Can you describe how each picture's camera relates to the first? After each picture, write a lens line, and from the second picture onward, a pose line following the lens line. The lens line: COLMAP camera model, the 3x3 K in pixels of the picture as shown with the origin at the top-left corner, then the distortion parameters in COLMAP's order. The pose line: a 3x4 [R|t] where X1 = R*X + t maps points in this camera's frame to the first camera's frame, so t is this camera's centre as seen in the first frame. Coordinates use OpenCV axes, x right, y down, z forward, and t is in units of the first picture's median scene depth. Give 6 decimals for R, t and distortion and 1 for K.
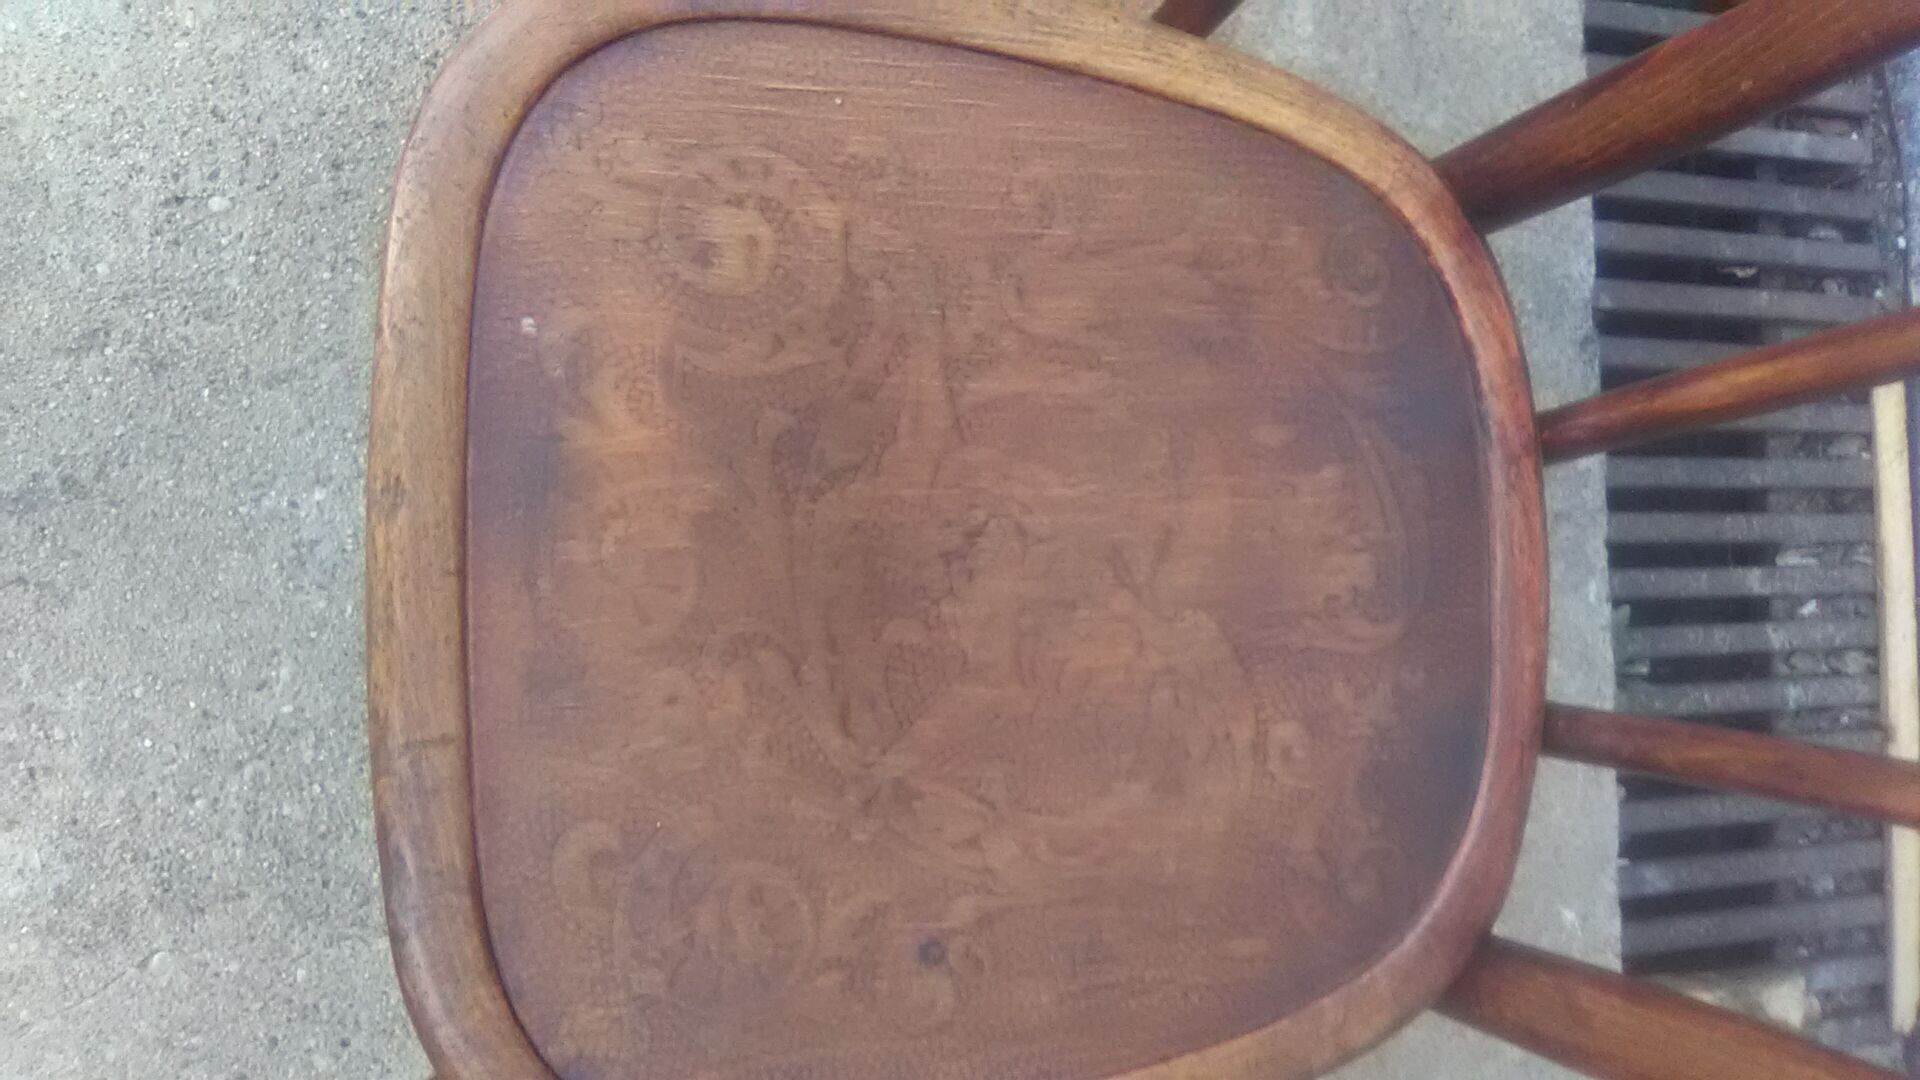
lens RADIAL K [[1361.8, 0, 890.1], [0, 1361.8, 534.3], [0, 0, 1]] dist [0.005156, -0.010208]
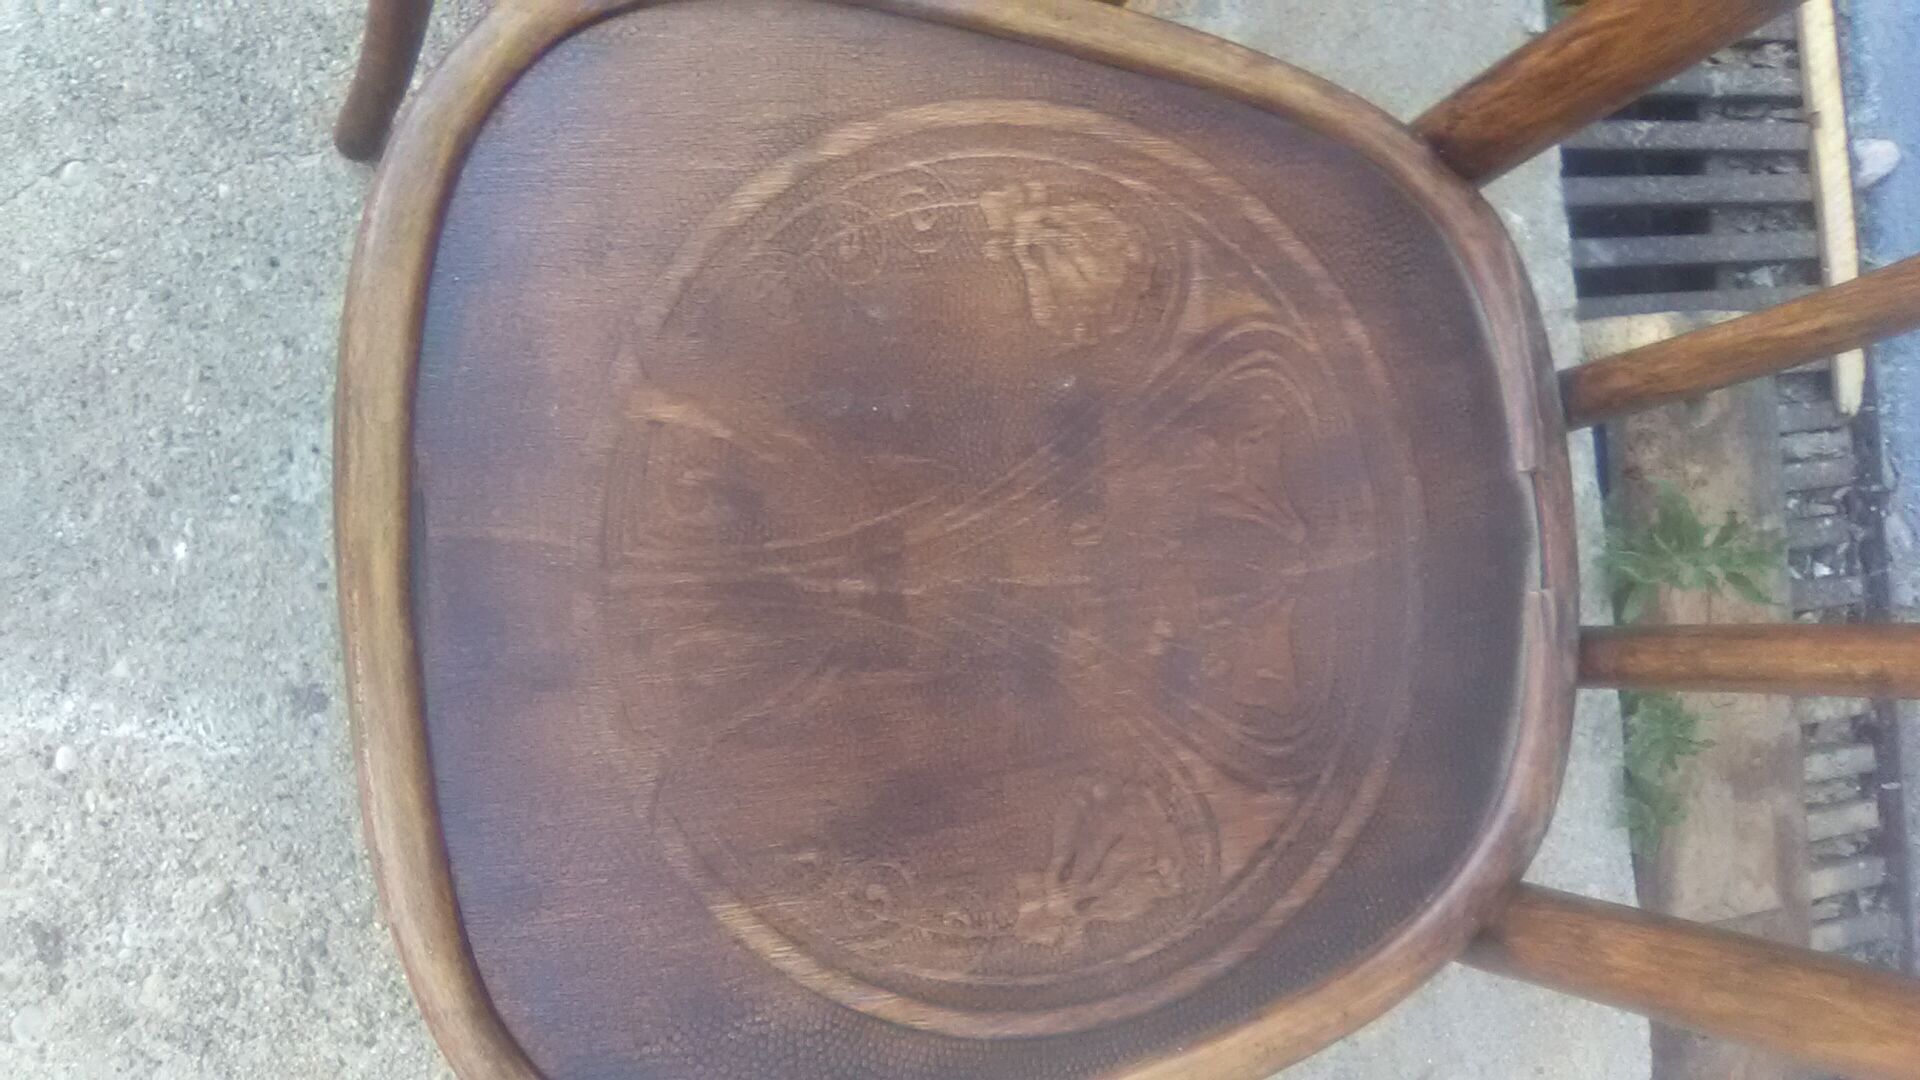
lens RADIAL K [[1380.5, 0, 968.8], [0, 1380.5, 535.5], [0, 0, 1]] dist [-0.009623, 0.002822]
pose [[0.996355, -0.068122, 0.051343, 0.031313], [0.068986, 0.997501, -0.015257, 0.624390], [-0.050175, 0.018743, 0.998565, -0.004196]]
